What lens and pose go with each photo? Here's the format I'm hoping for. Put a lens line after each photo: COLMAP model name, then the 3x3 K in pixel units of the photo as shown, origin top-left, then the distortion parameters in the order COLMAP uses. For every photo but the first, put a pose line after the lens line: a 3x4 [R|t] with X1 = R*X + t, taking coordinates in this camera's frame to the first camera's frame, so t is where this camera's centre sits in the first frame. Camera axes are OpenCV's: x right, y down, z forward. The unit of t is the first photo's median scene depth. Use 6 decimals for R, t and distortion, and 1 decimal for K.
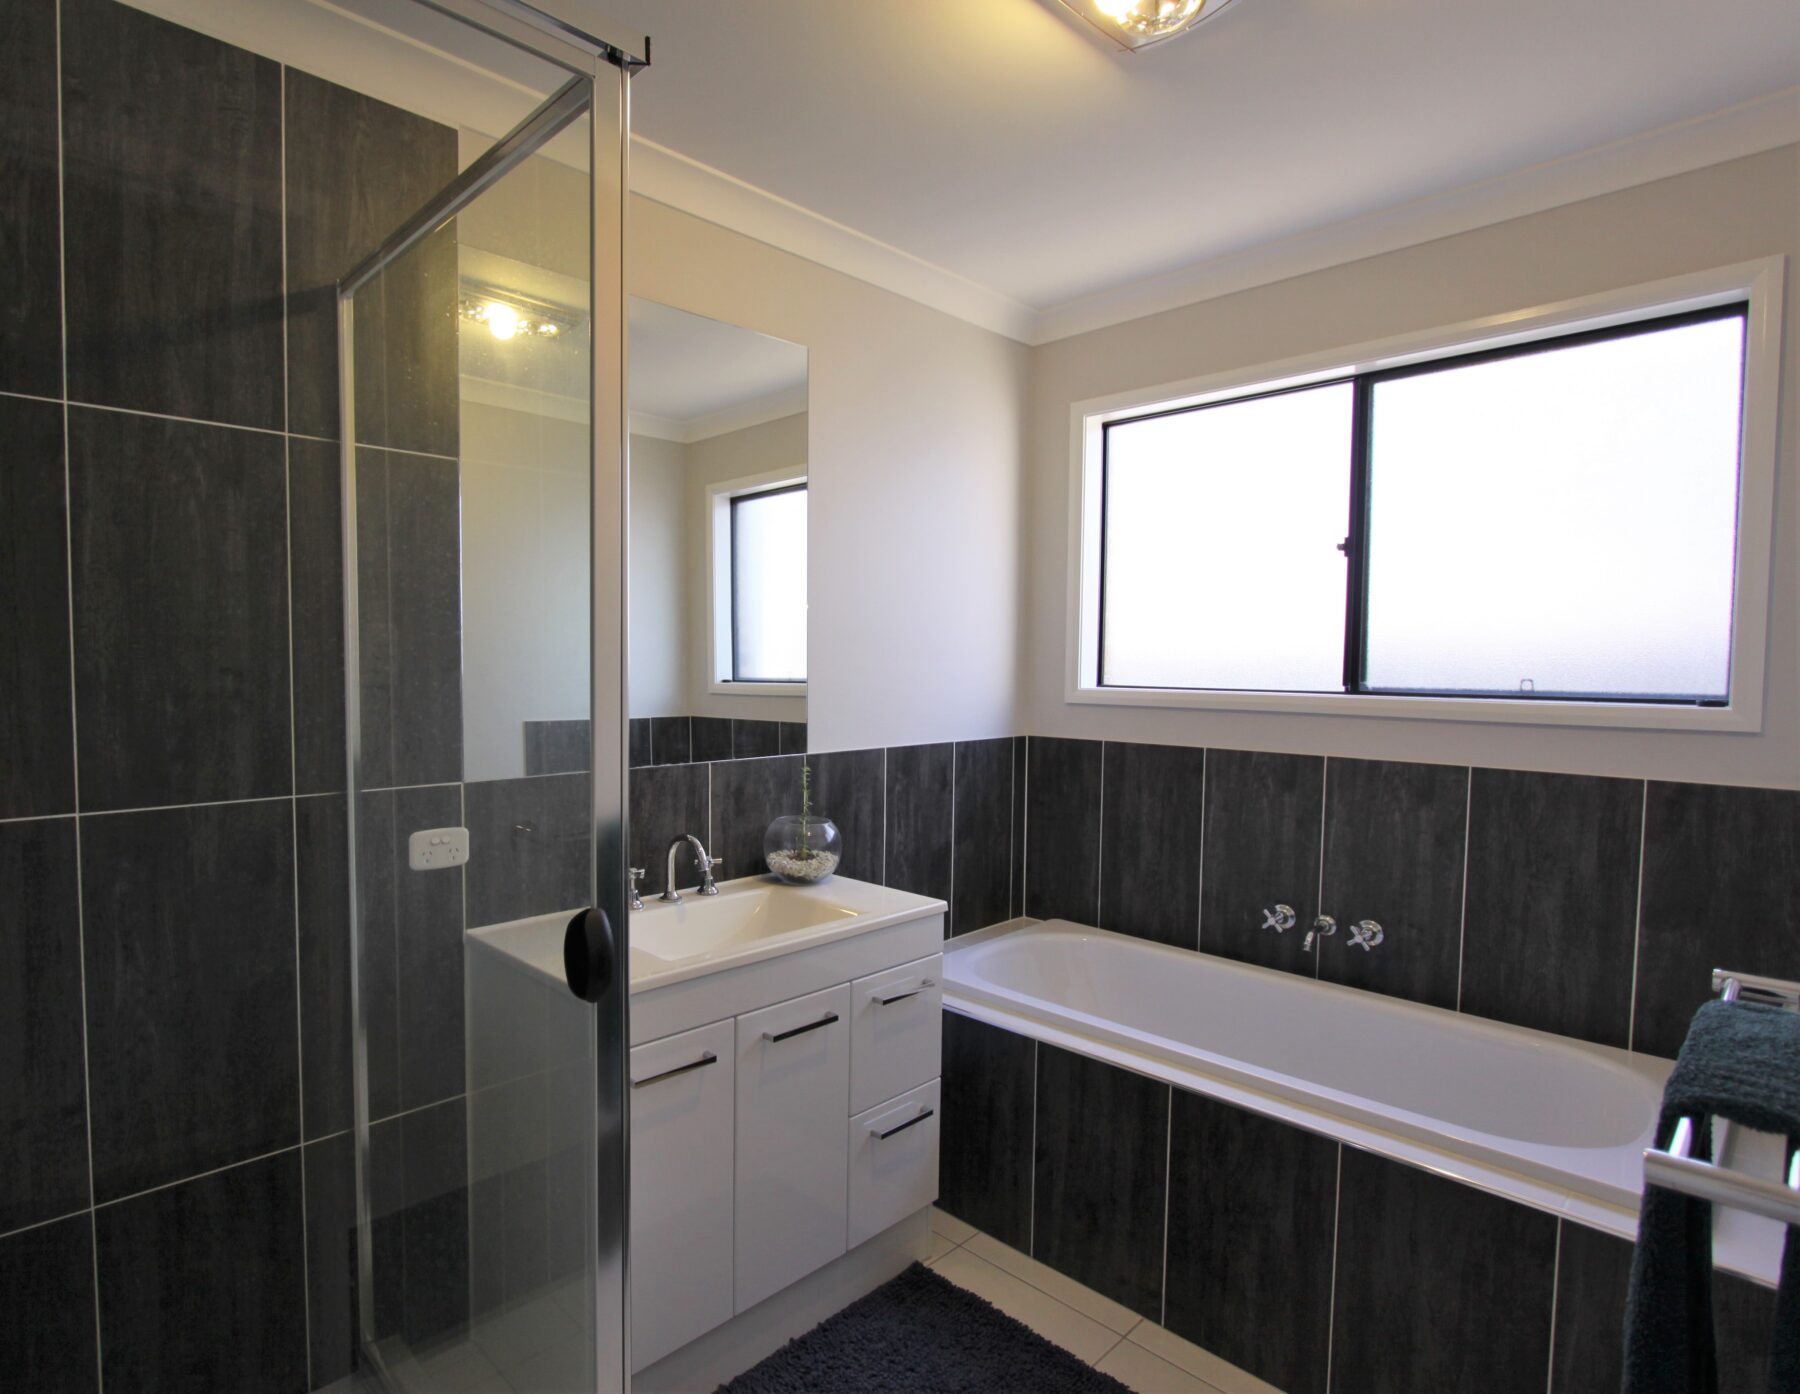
lens RADIAL K [[1054.1, 0, 900.0], [0, 1054.1, 697.0], [0, 0, 1]] dist [0.000505, 0.000045]
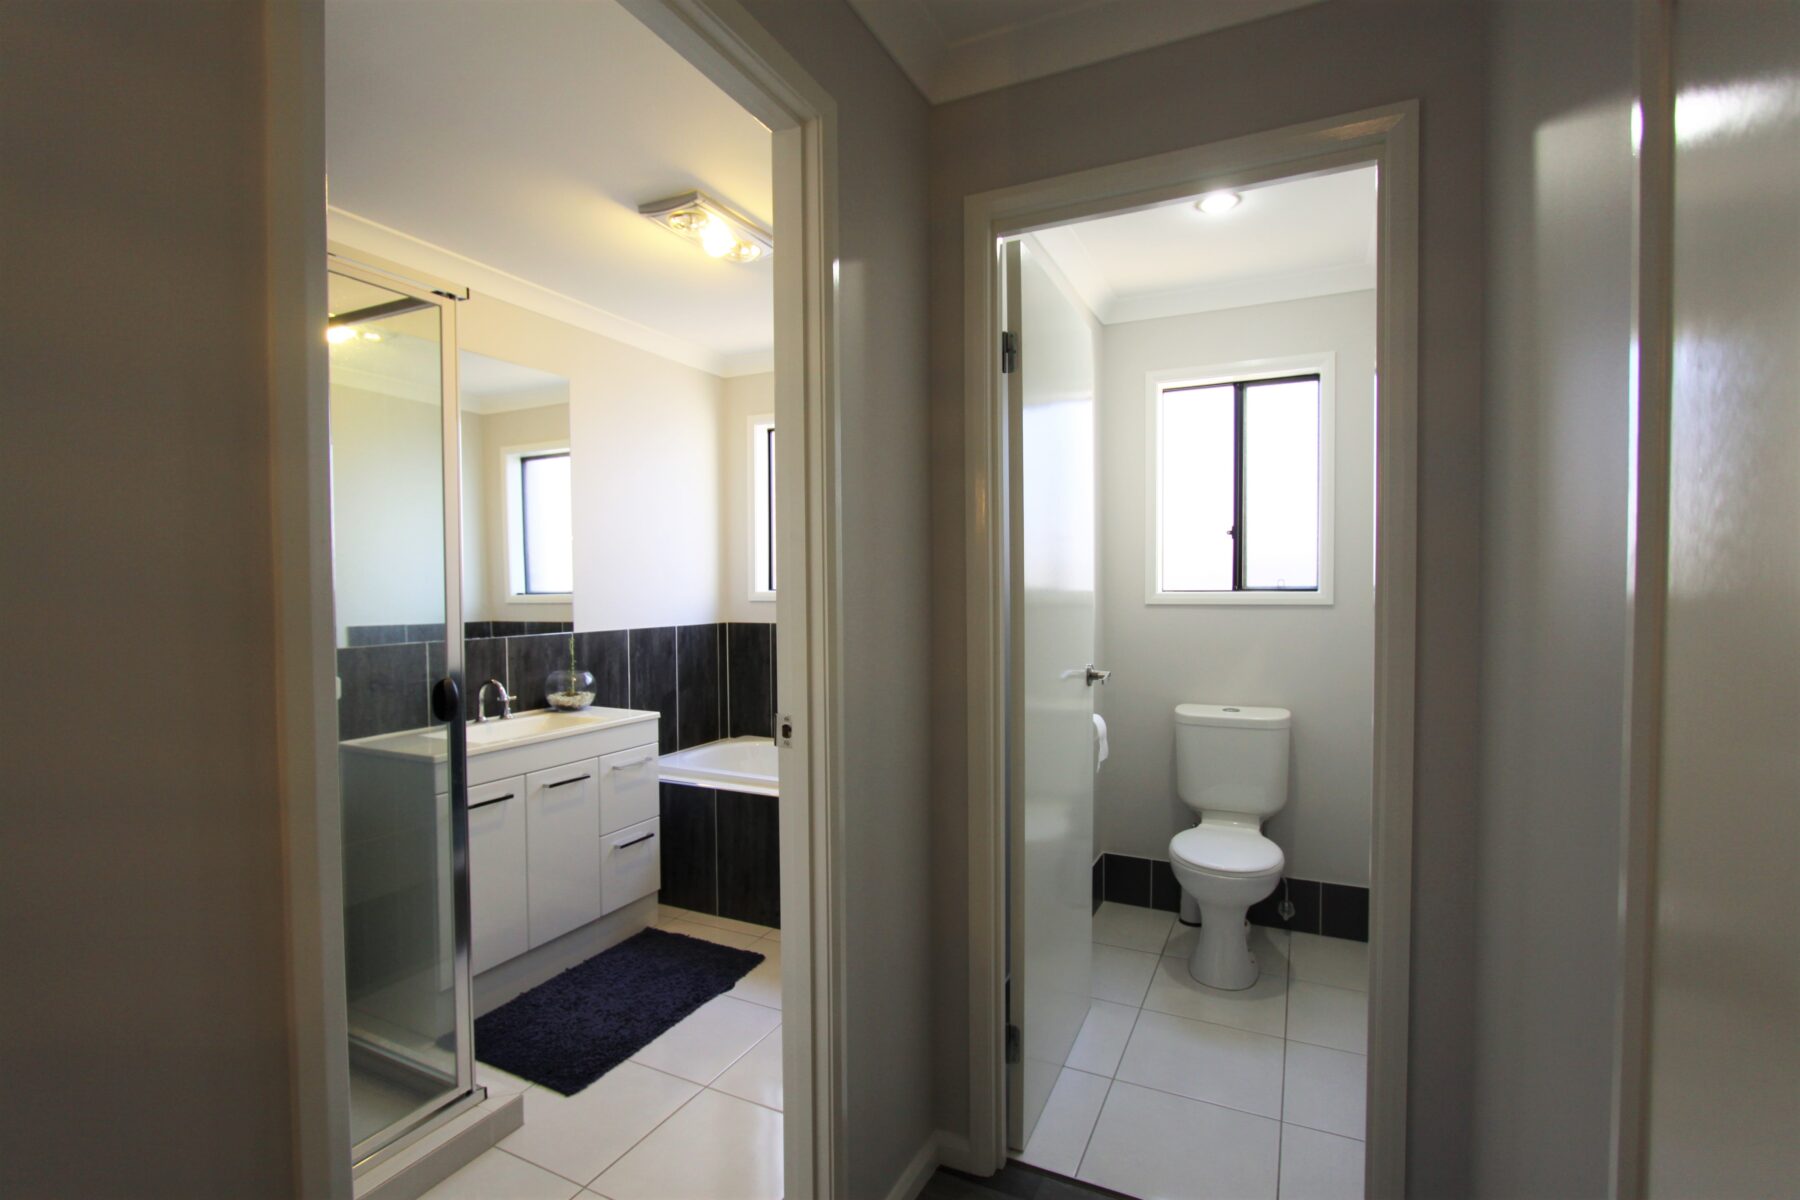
lens RADIAL K [[810.4, 0, 926.1], [0, 810.4, 621.7], [0, 0, 1]] dist [-0.012098, 0.000009]
pose [[0.955437, -0.019030, 0.294581, 0.063801], [0.014914, 0.999757, 0.016211, 0.026742], [-0.294818, -0.011095, 0.955489, -0.339525]]
